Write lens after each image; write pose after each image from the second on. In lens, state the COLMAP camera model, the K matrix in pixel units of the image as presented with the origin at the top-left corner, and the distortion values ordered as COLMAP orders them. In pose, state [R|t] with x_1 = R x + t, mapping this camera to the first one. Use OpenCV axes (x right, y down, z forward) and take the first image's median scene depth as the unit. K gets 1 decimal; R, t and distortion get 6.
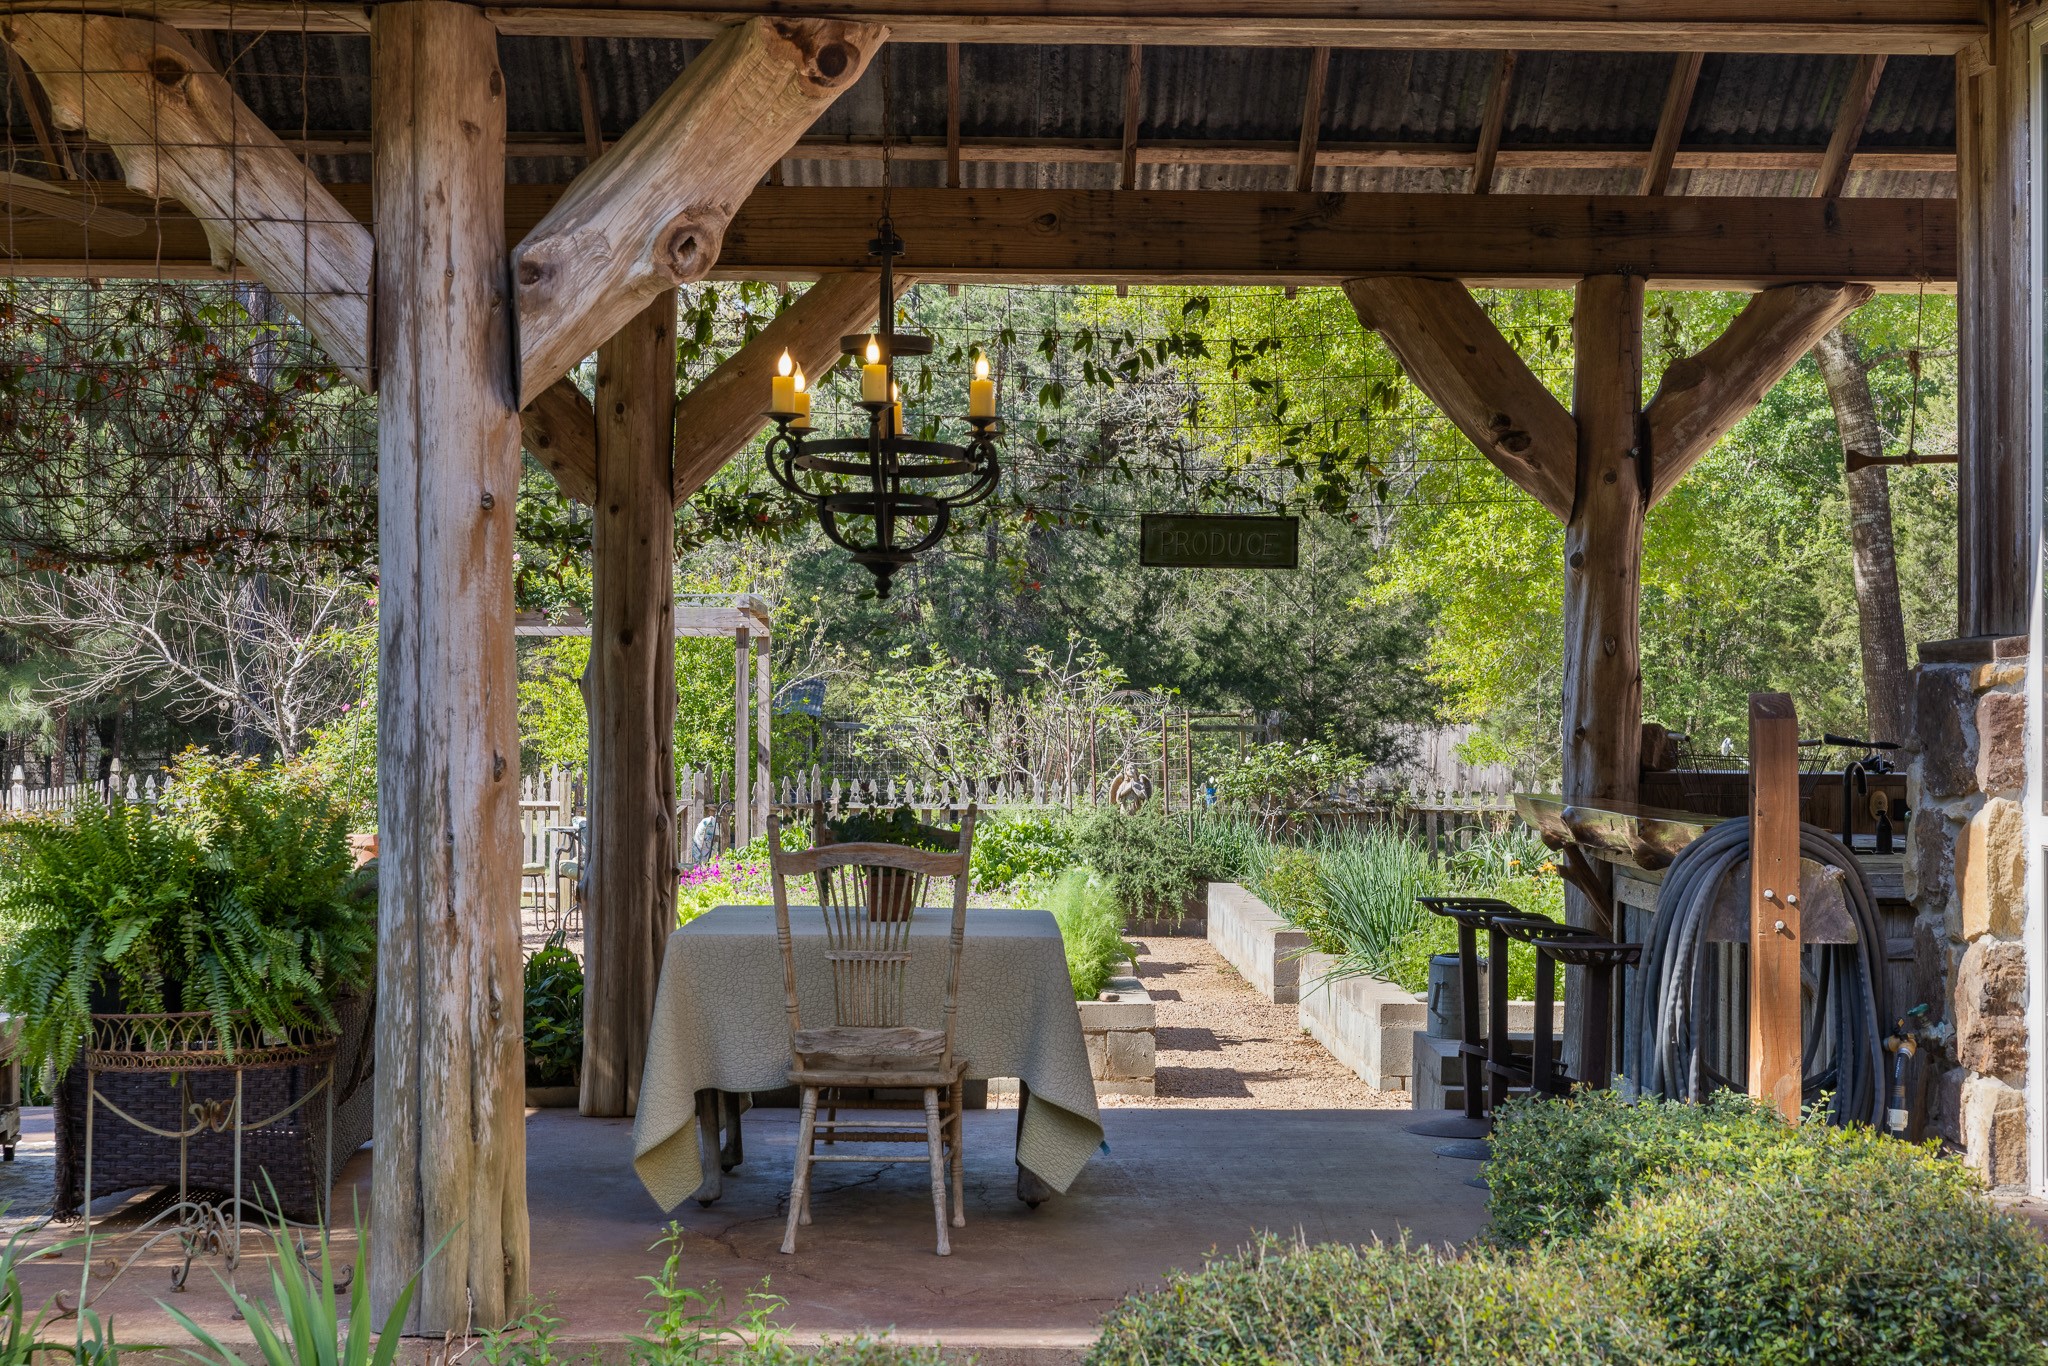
lens RADIAL K [[3184.8, 0, 1022.0], [0, 3184.8, 683.8], [0, 0, 1]] dist [-0.027719, 0.000000]
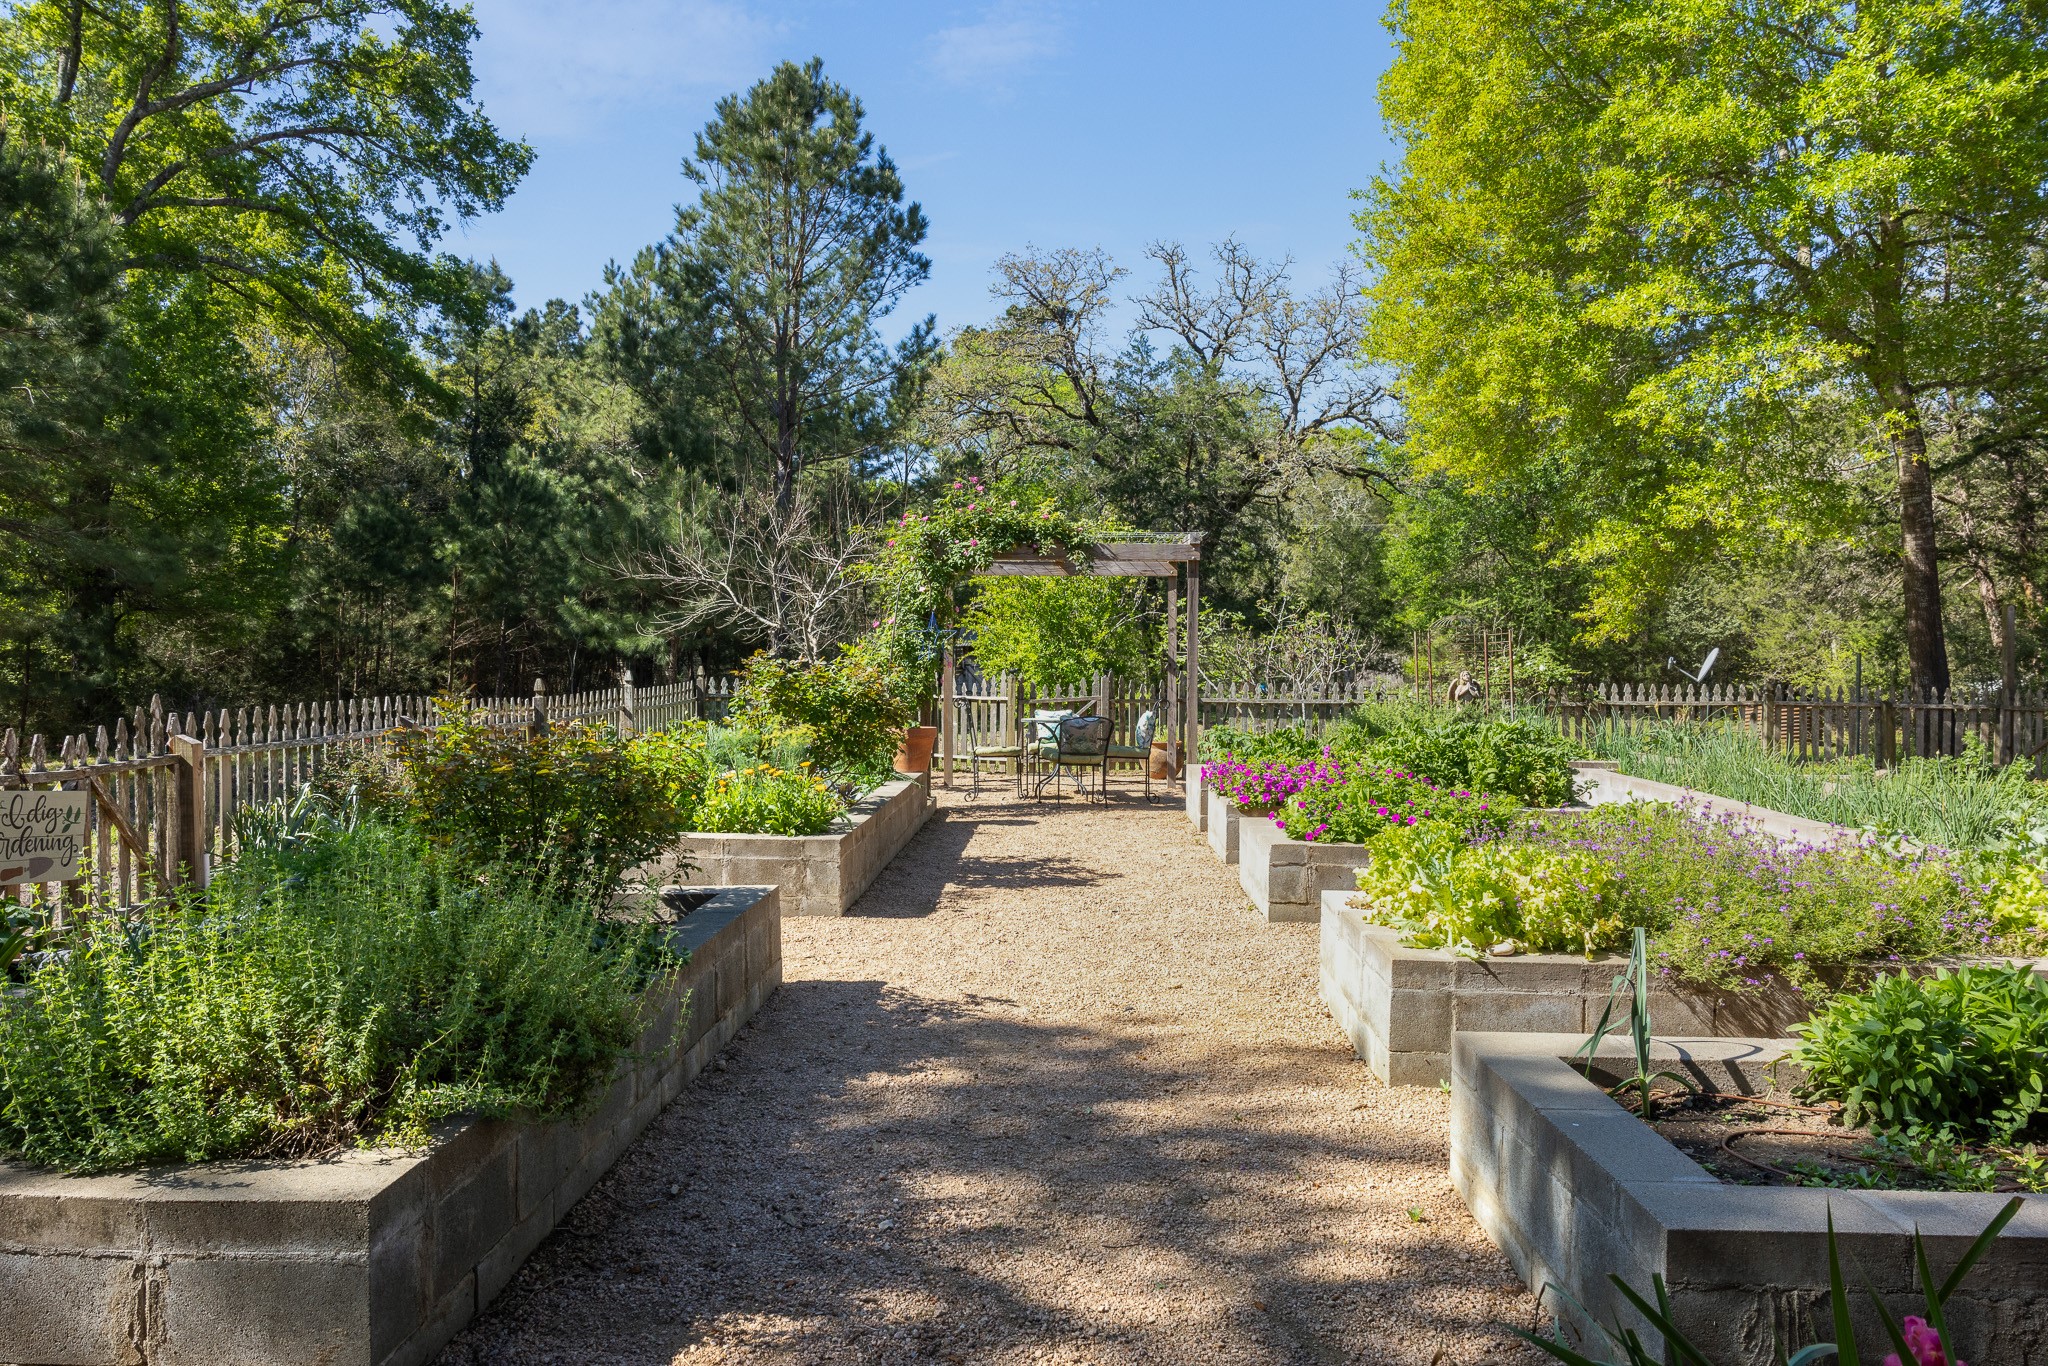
lens RADIAL K [[1338.2, 0, 1025.1], [0, 1338.2, 693.7], [0, 0, 1]] dist [-0.020500, 0.001279]
pose [[0.998804, 0.003740, -0.048741, -0.096387], [-0.001773, 0.999184, 0.040345, 0.010074], [0.048852, -0.040211, 0.997996, 0.357012]]
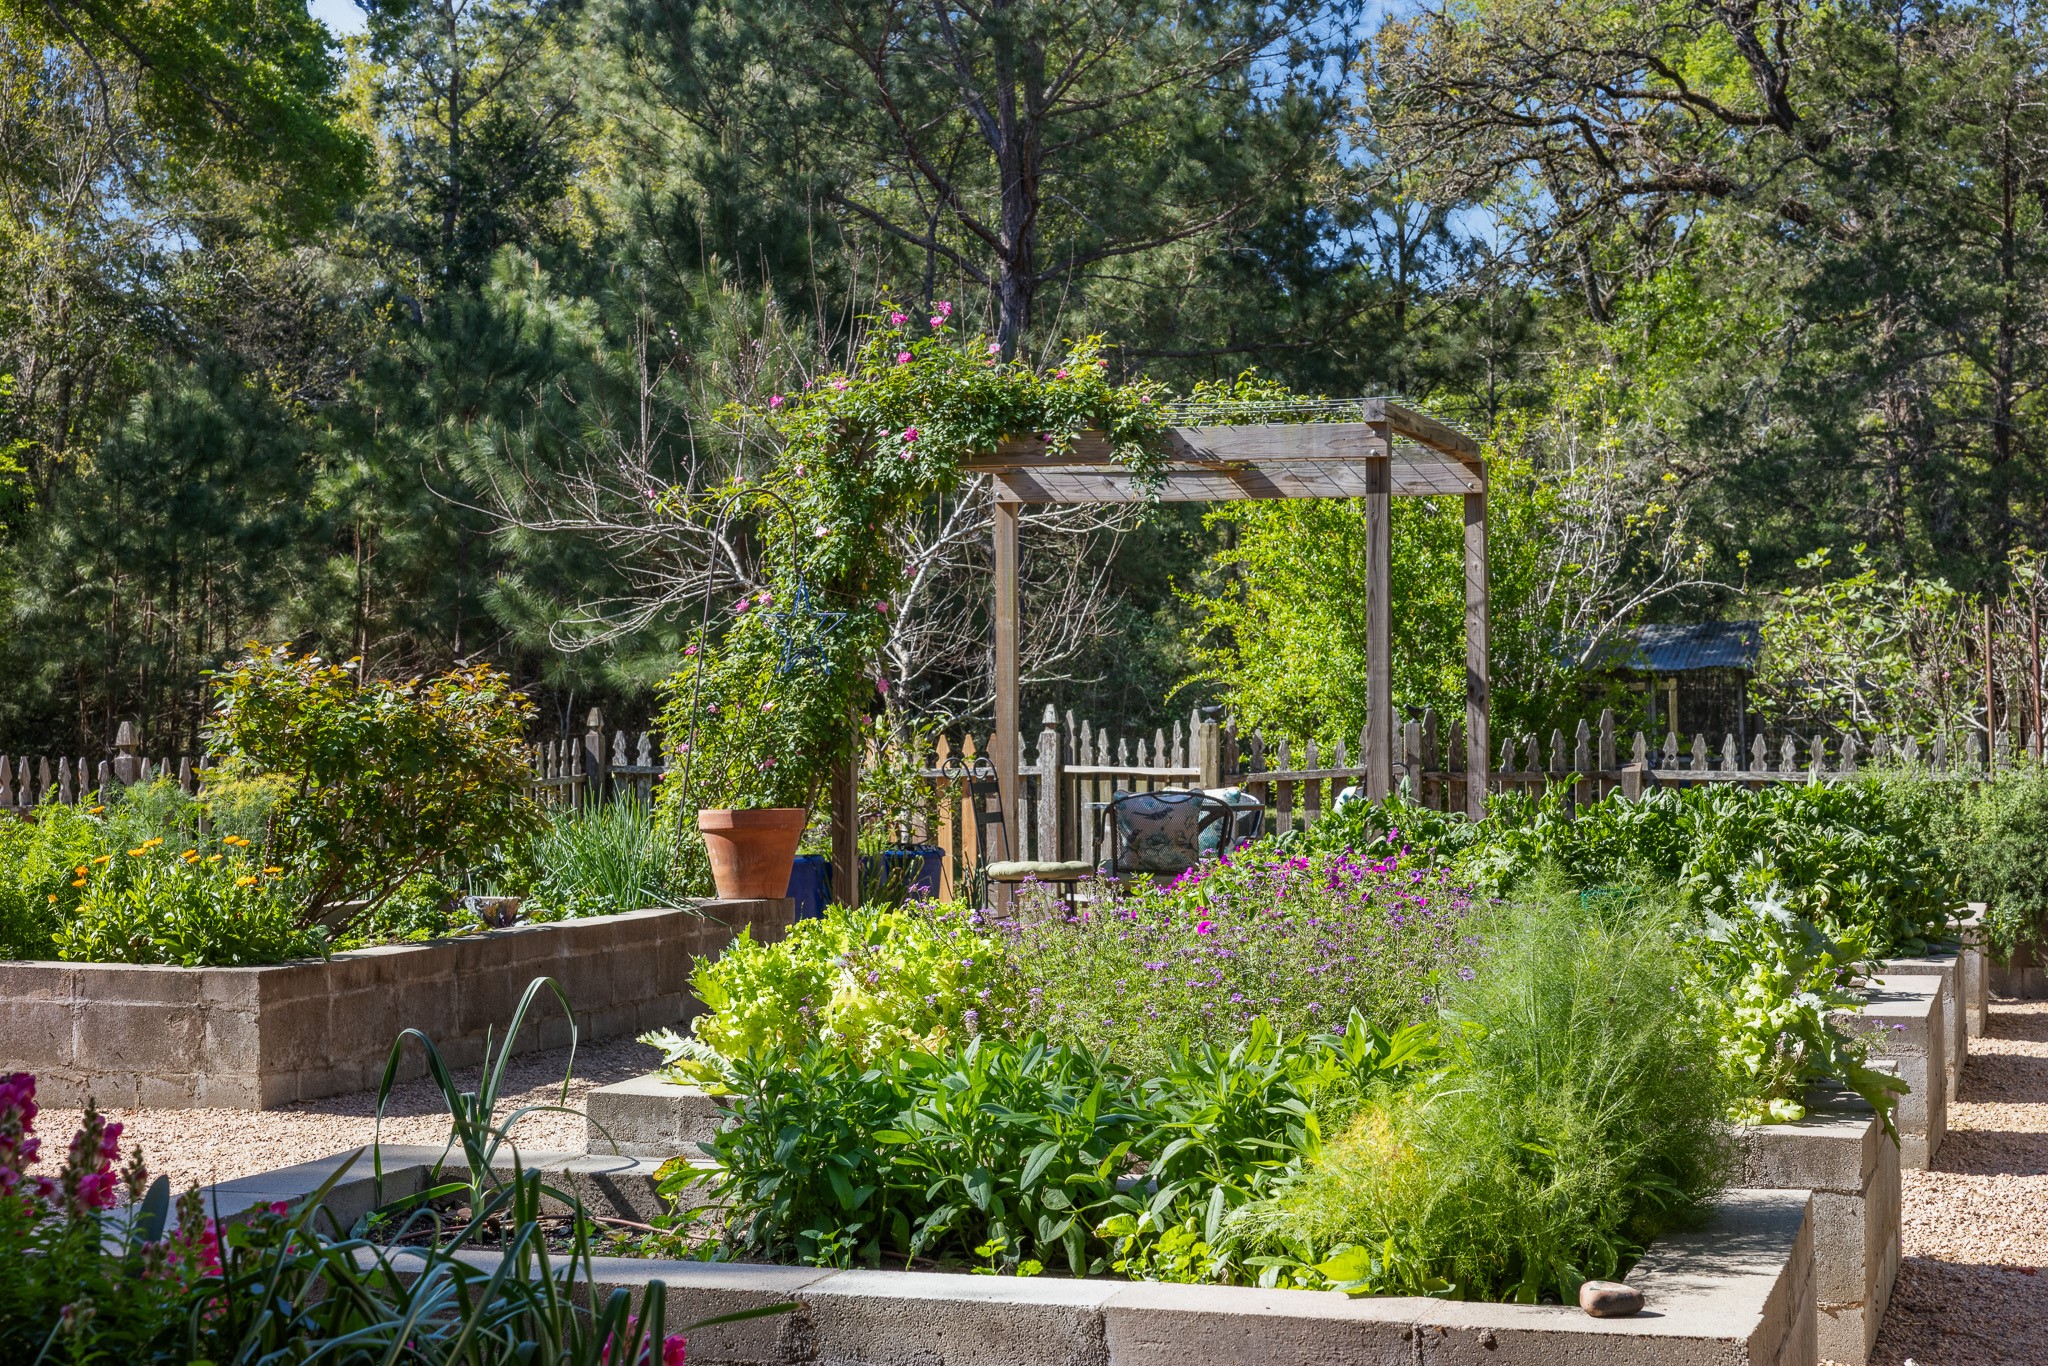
lens RADIAL K [[3358.8, 0, 1019.5], [0, 3358.8, 681.8], [0, 0, 1]] dist [-0.009231, 0.000000]
pose [[0.947920, -0.009170, -0.318377, 0.033654], [0.009347, 0.999956, -0.000972, 0.017549], [0.318372, -0.002054, 0.947964, 0.301057]]
